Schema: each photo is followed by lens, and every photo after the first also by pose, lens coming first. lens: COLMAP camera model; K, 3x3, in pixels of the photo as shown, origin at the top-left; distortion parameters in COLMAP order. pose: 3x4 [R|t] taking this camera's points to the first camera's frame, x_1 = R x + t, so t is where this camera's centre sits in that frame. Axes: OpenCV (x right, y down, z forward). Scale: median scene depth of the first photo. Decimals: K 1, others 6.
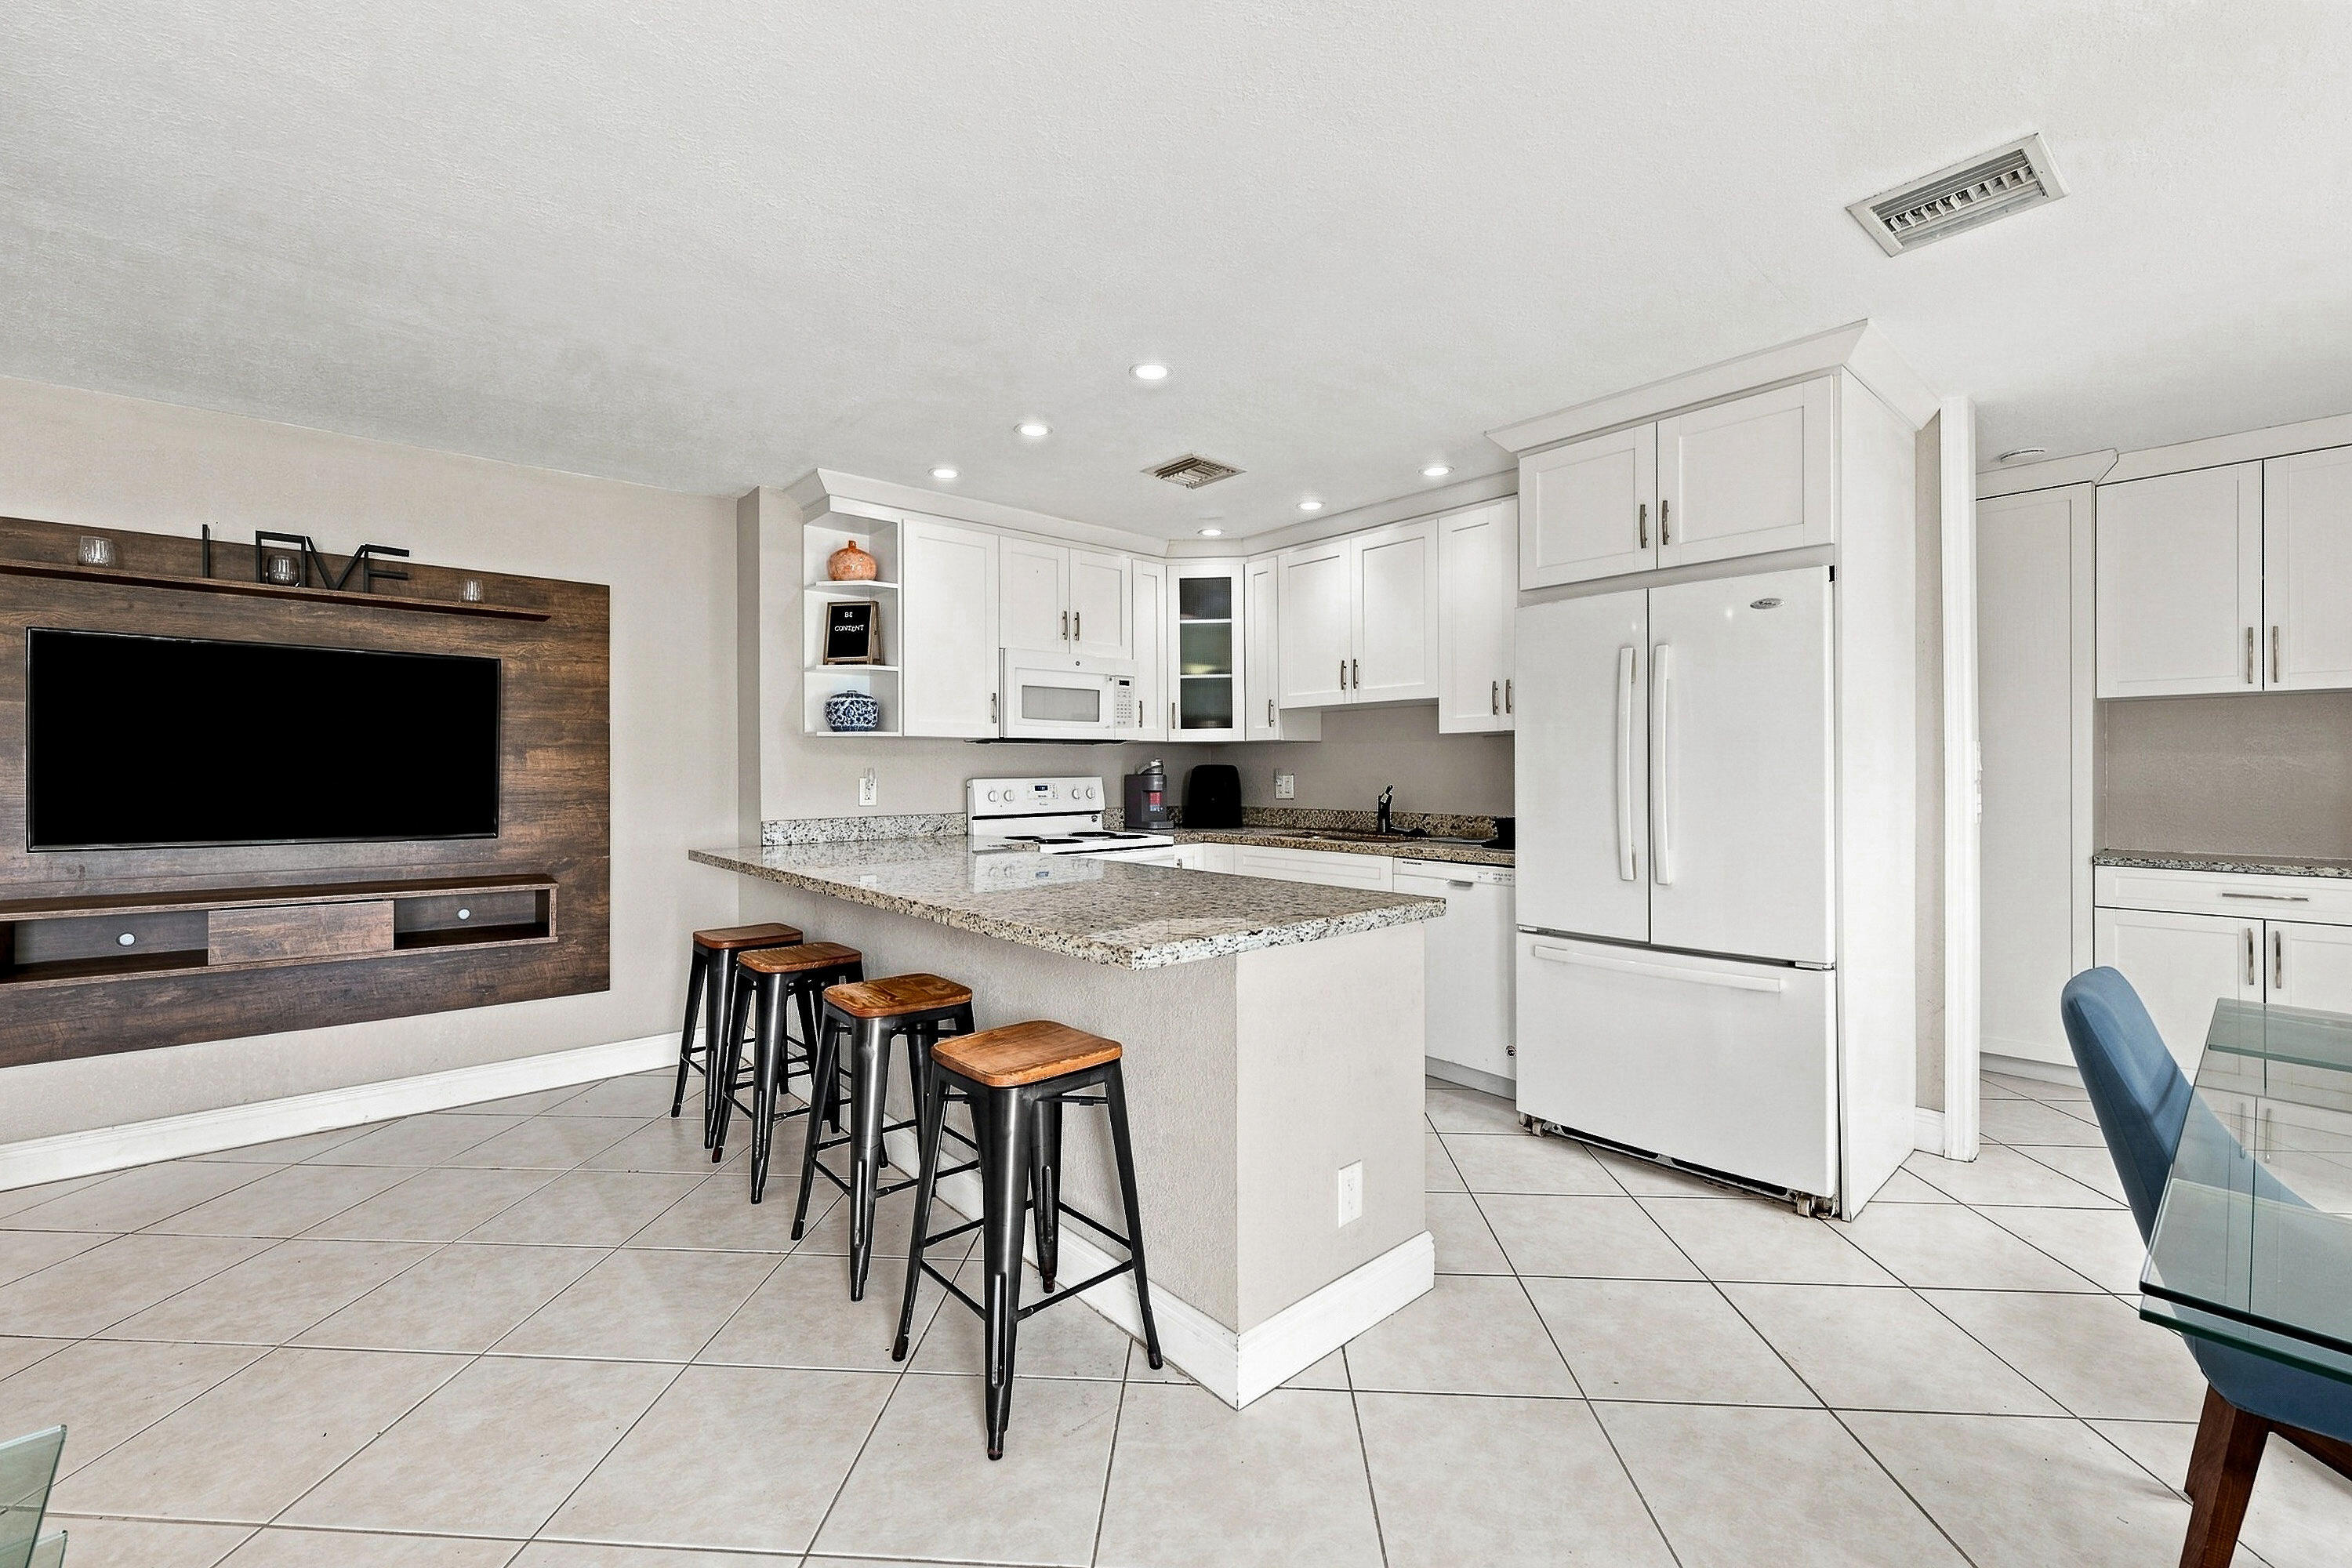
lens RADIAL K [[949.7, 0, 1170.0], [0, 949.7, 762.6], [0, 0, 1]] dist [-0.003123, 0.001152]
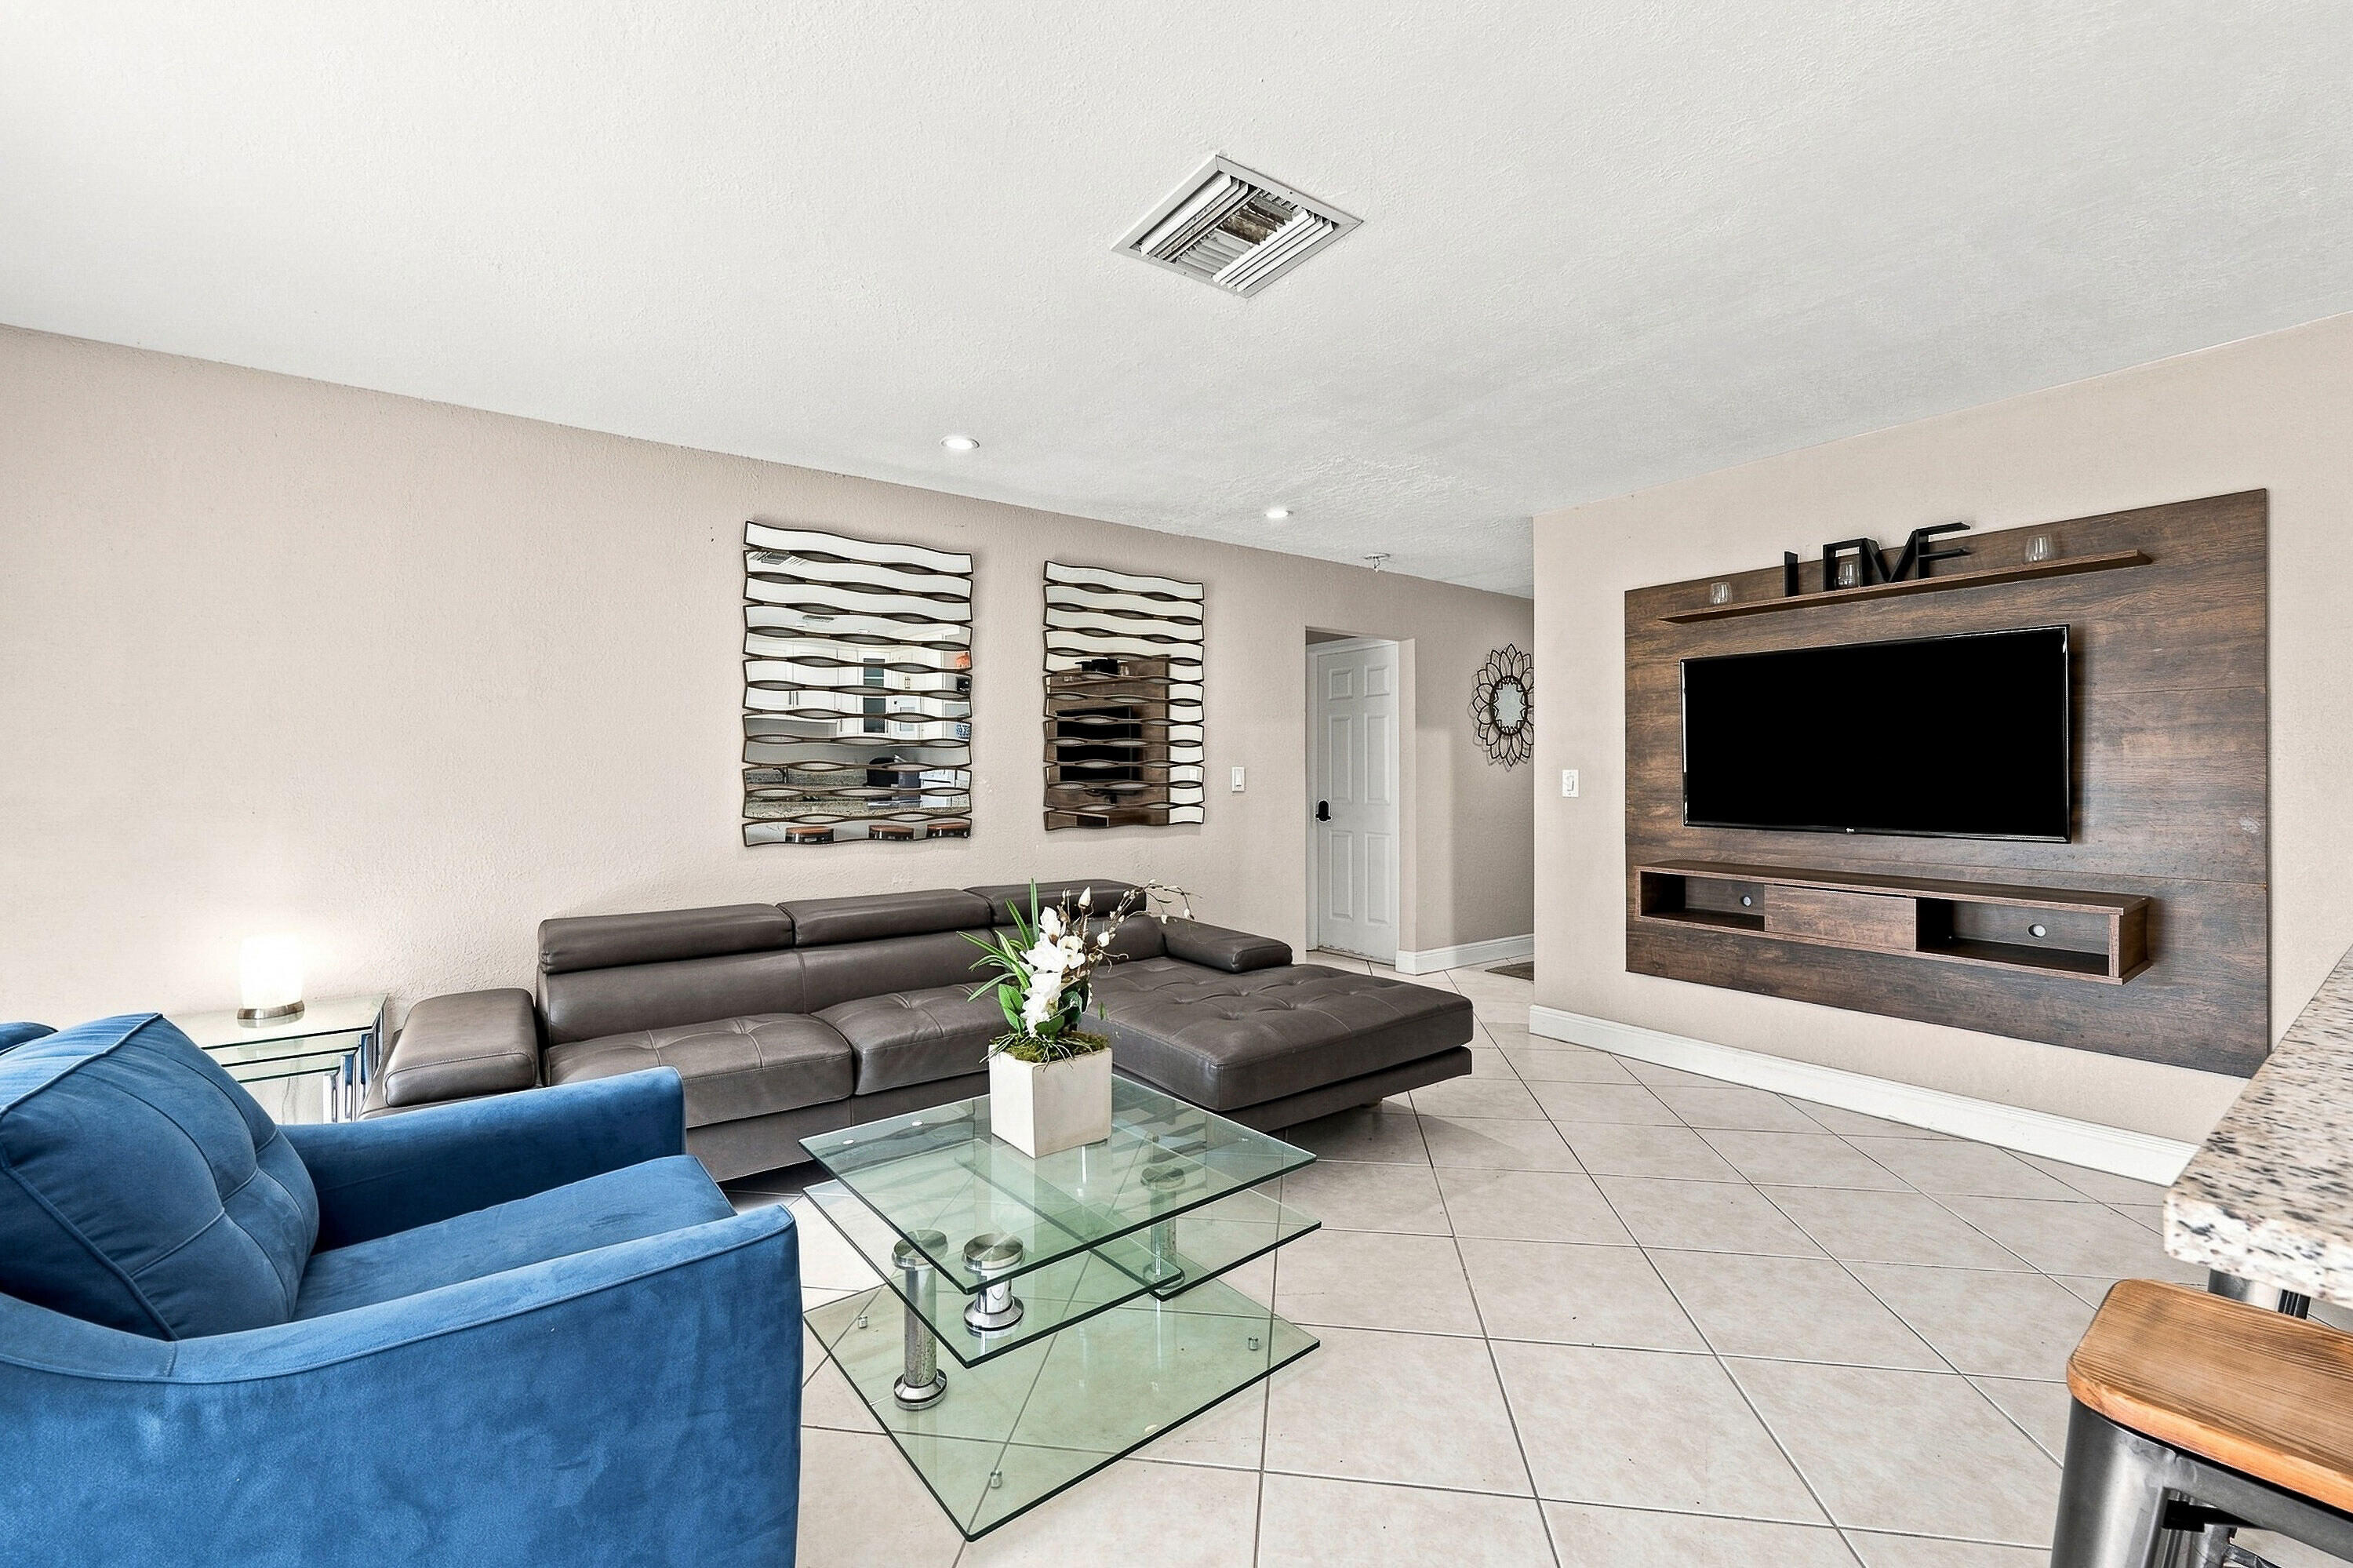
lens RADIAL K [[950.1, 0, 1170.5], [0, 950.1, 777.0], [0, 0, 1]] dist [-0.003123, 0.001152]
pose [[-0.078490, 0.000249, -0.996915, 0.162473], [0.011371, 0.999935, -0.000645, 0.013453], [0.996850, -0.011386, -0.078488, 0.291795]]
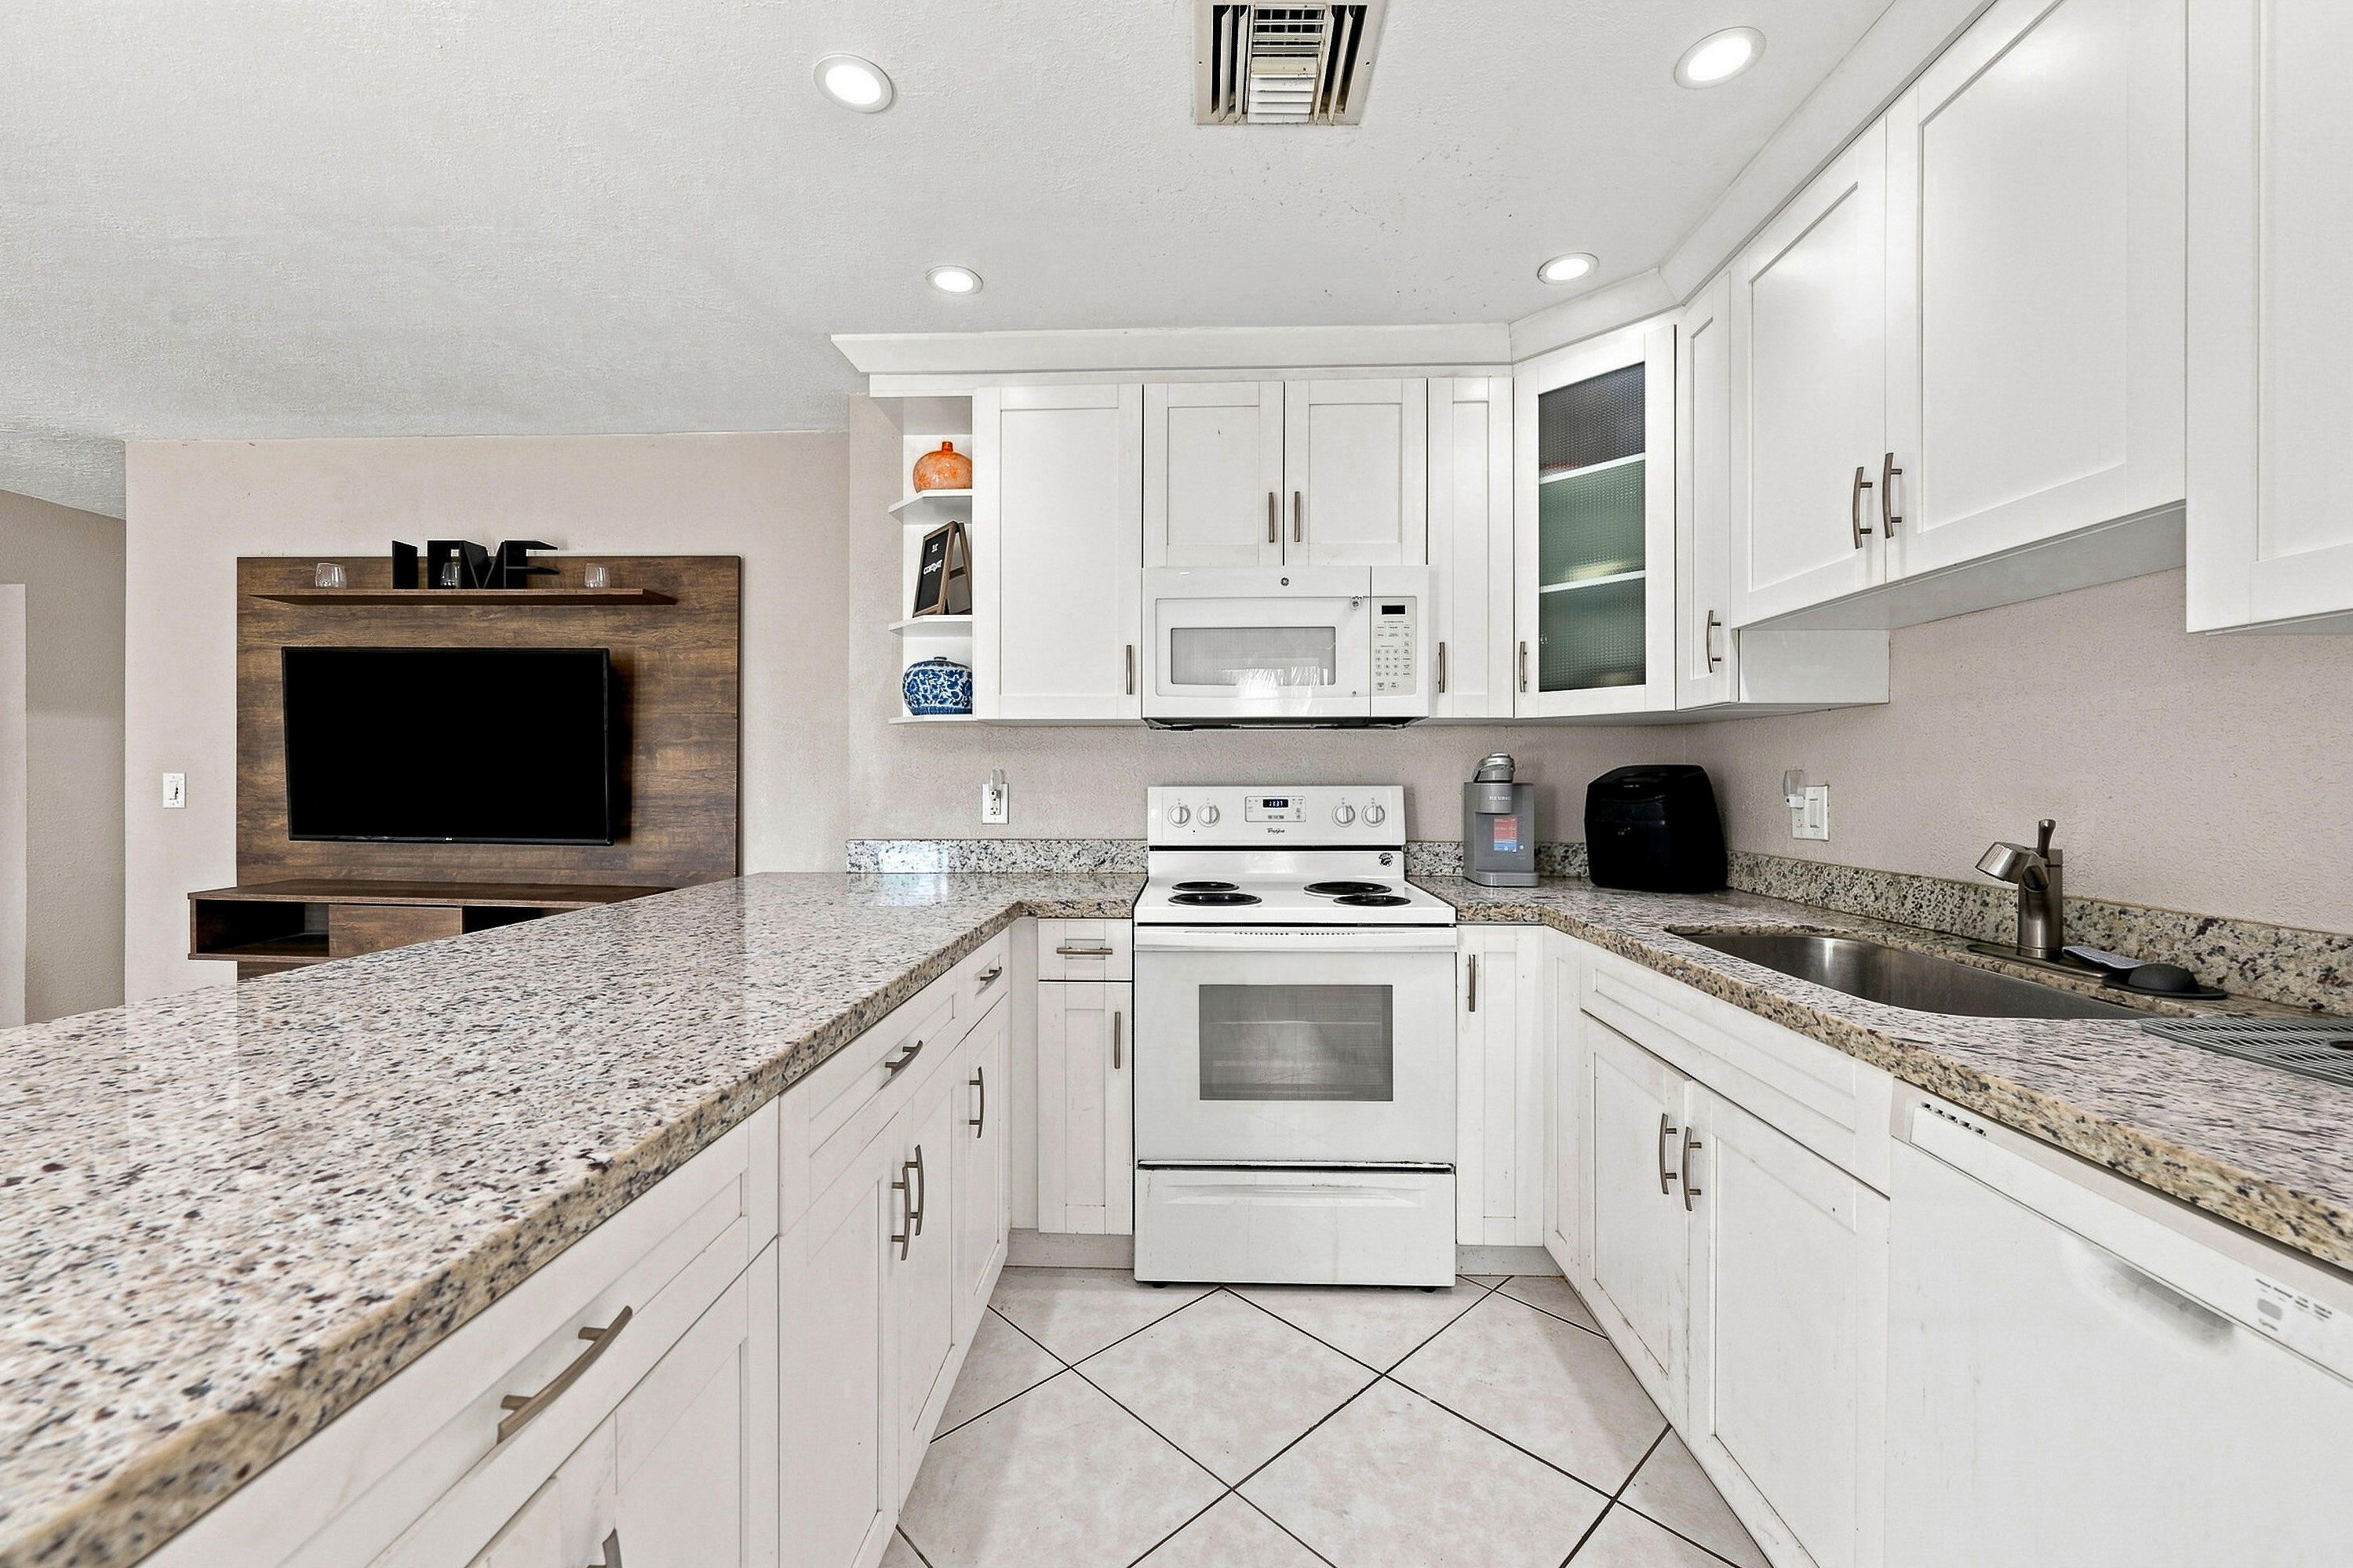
lens RADIAL K [[949.9, 0, 1150.2], [0, 949.9, 774.6], [0, 0, 1]] dist [-0.003123, 0.001152]
pose [[0.729076, 0.002420, -0.684428, 0.287573], [0.001613, 0.999985, 0.005255, 0.007375], [0.684431, -0.004935, 0.729061, 0.686395]]
